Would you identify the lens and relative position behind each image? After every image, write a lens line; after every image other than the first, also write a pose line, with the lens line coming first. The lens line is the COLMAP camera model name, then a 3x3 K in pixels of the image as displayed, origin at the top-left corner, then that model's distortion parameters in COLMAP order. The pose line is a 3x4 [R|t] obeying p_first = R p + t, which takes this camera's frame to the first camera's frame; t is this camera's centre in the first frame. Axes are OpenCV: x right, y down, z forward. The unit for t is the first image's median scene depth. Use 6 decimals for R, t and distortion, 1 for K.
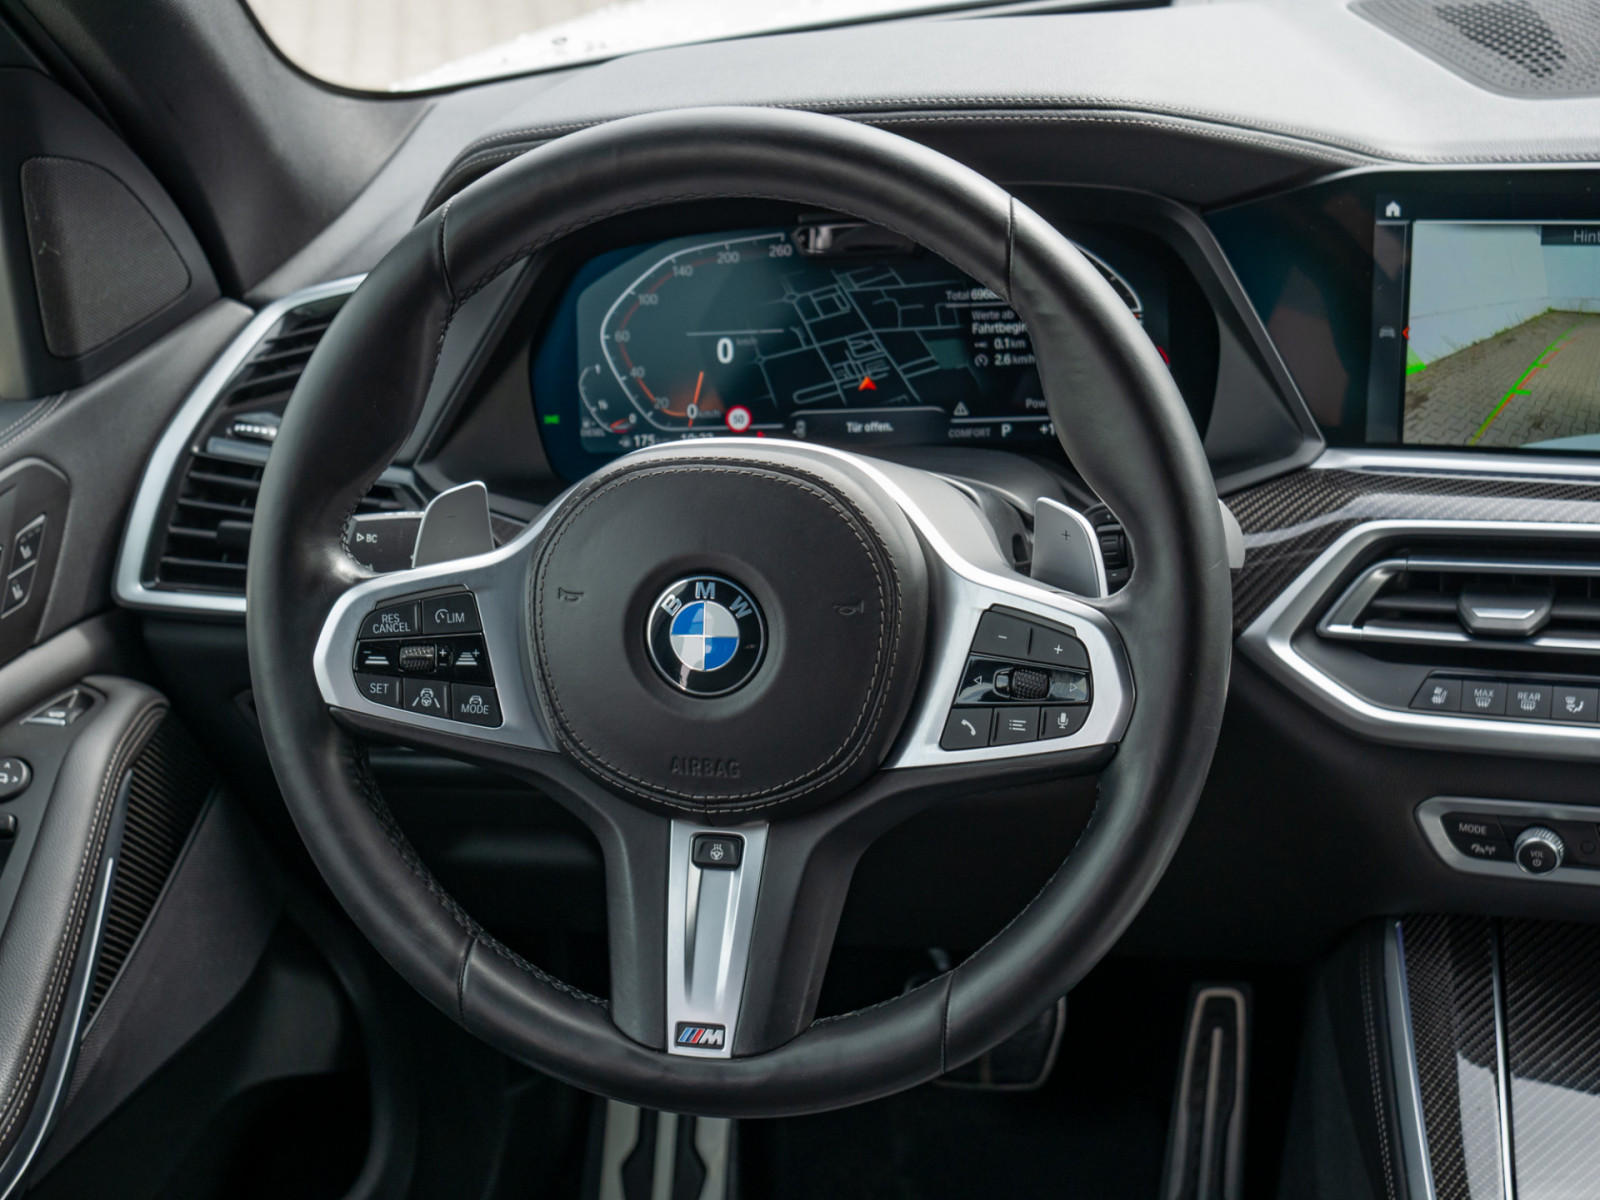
lens RADIAL K [[2418.5, 0, 804.4], [0, 2418.5, 609.8], [0, 0, 1]] dist [-0.000135, 0.000000]
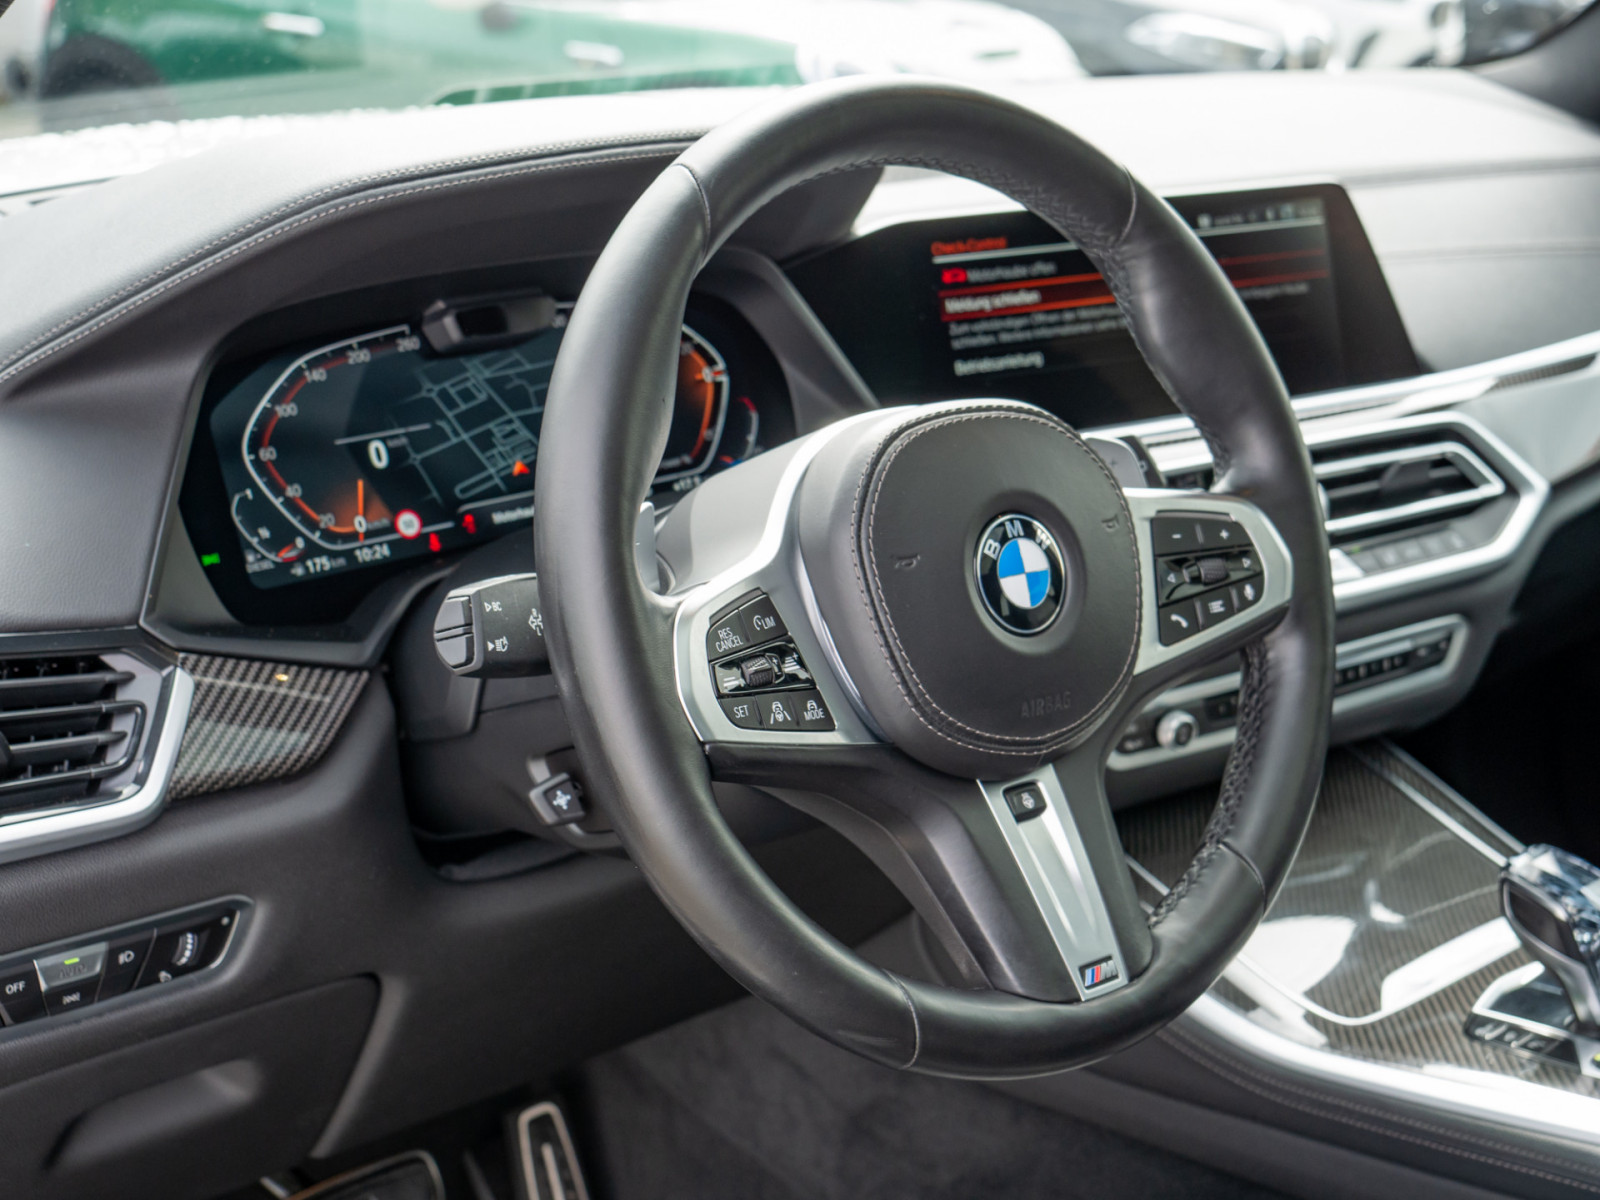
lens RADIAL K [[2225.2, 0, 810.2], [0, 2225.2, 613.7], [0, 0, 1]] dist [-0.035347, 0.000000]
pose [[0.600507, -0.144309, 0.786490, -0.671590], [0.274882, 0.960892, -0.033572, 0.027293], [-0.750887, 0.236352, 0.616690, 0.407656]]
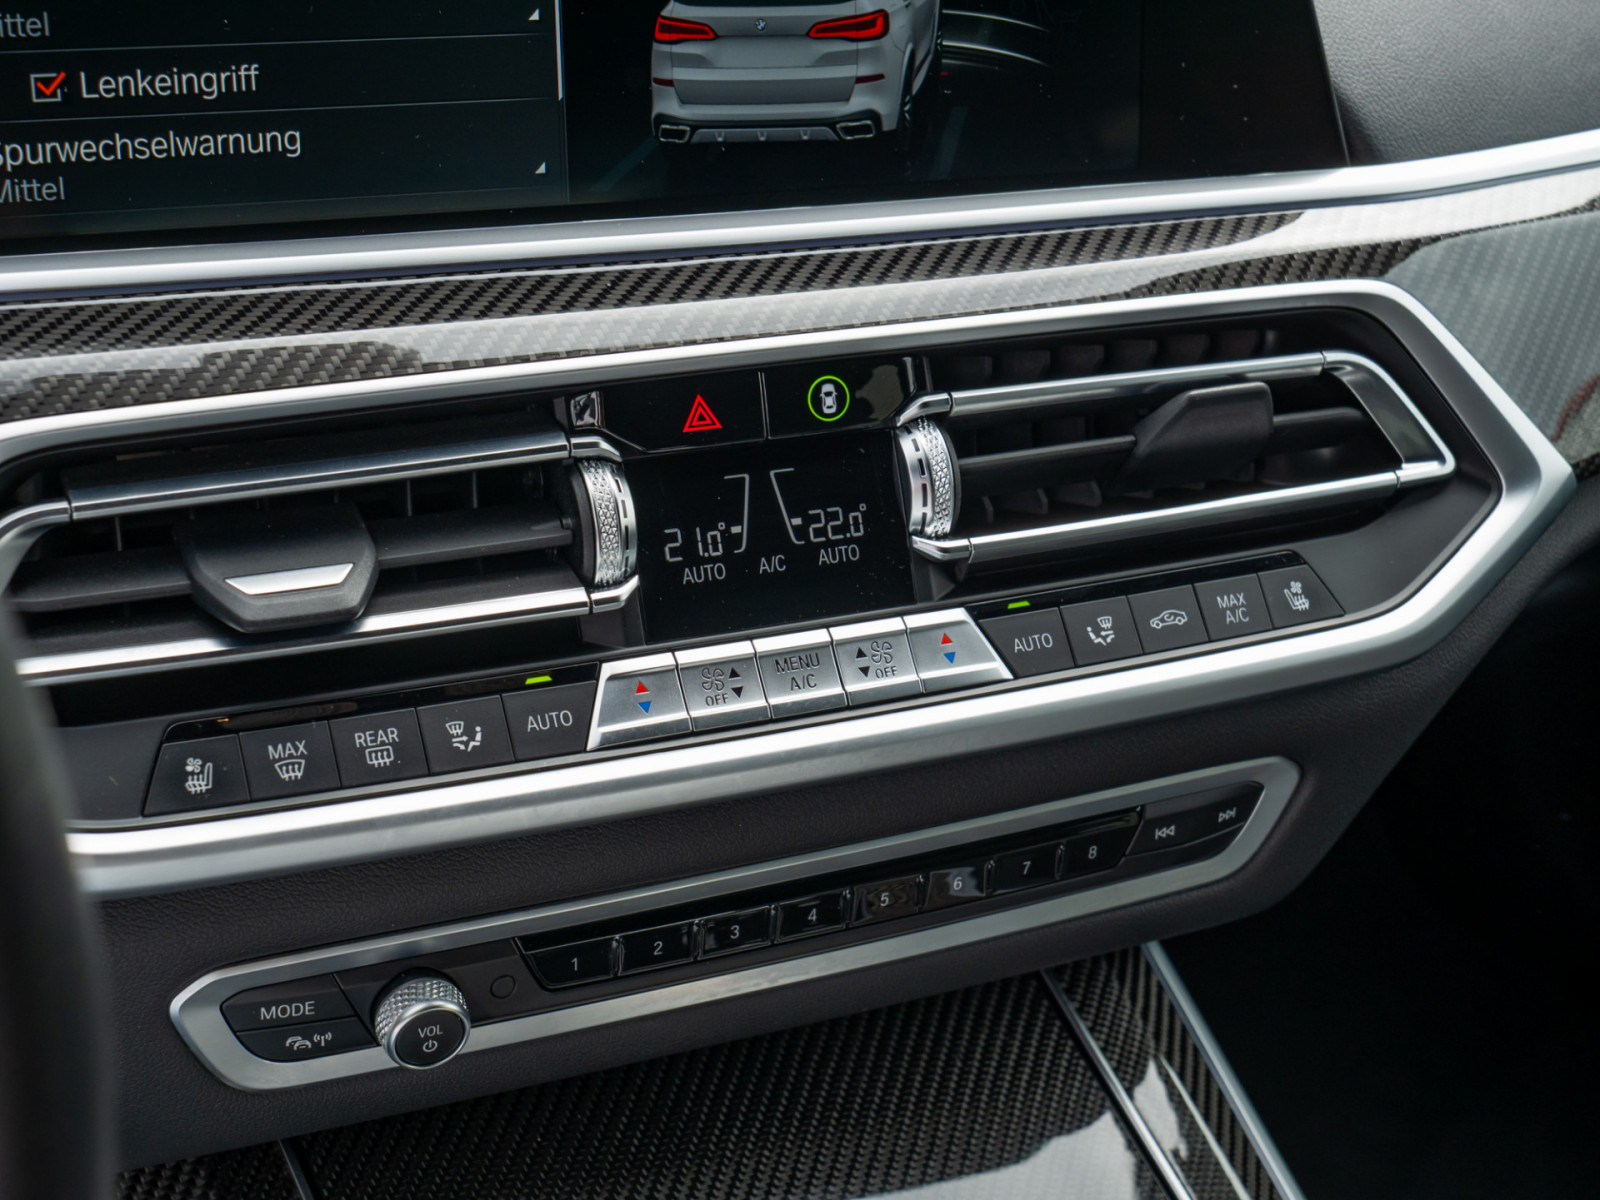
lens RADIAL K [[2515.8, 0, 805.2], [0, 2515.8, 629.9], [0, 0, 1]] dist [-0.006713, 0.000000]
pose [[0.697066, -0.218447, 0.682920, 0.015108], [0.125072, 0.974902, 0.184180, -0.065519], [-0.706014, -0.042972, 0.706893, 0.550136]]
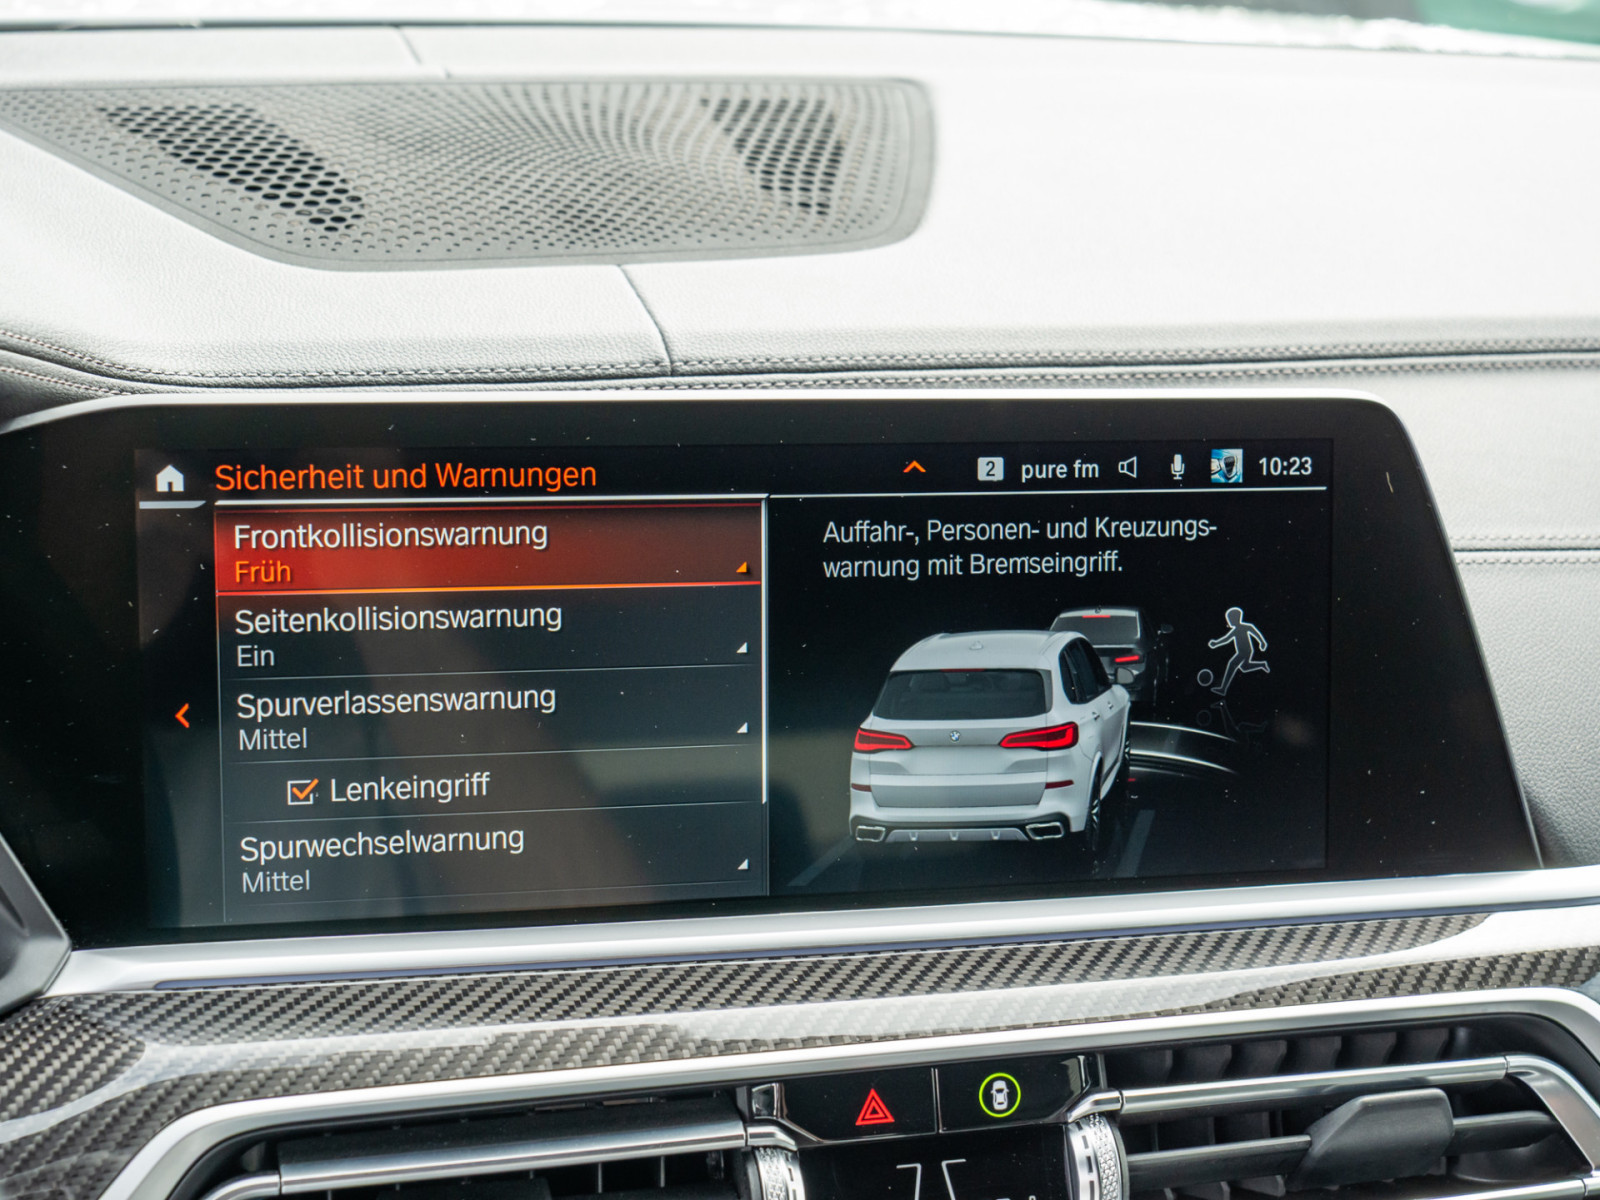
lens RADIAL K [[2515.8, 0, 797.5], [0, 2515.8, 610.6], [0, 0, 1]] dist [-0.006713, 0.000000]
pose [[0.803161, -0.060781, 0.592654, 0.031860], [0.098890, 0.994583, -0.032014, -0.107505], [-0.587497, 0.084320, 0.804821, 0.493644]]
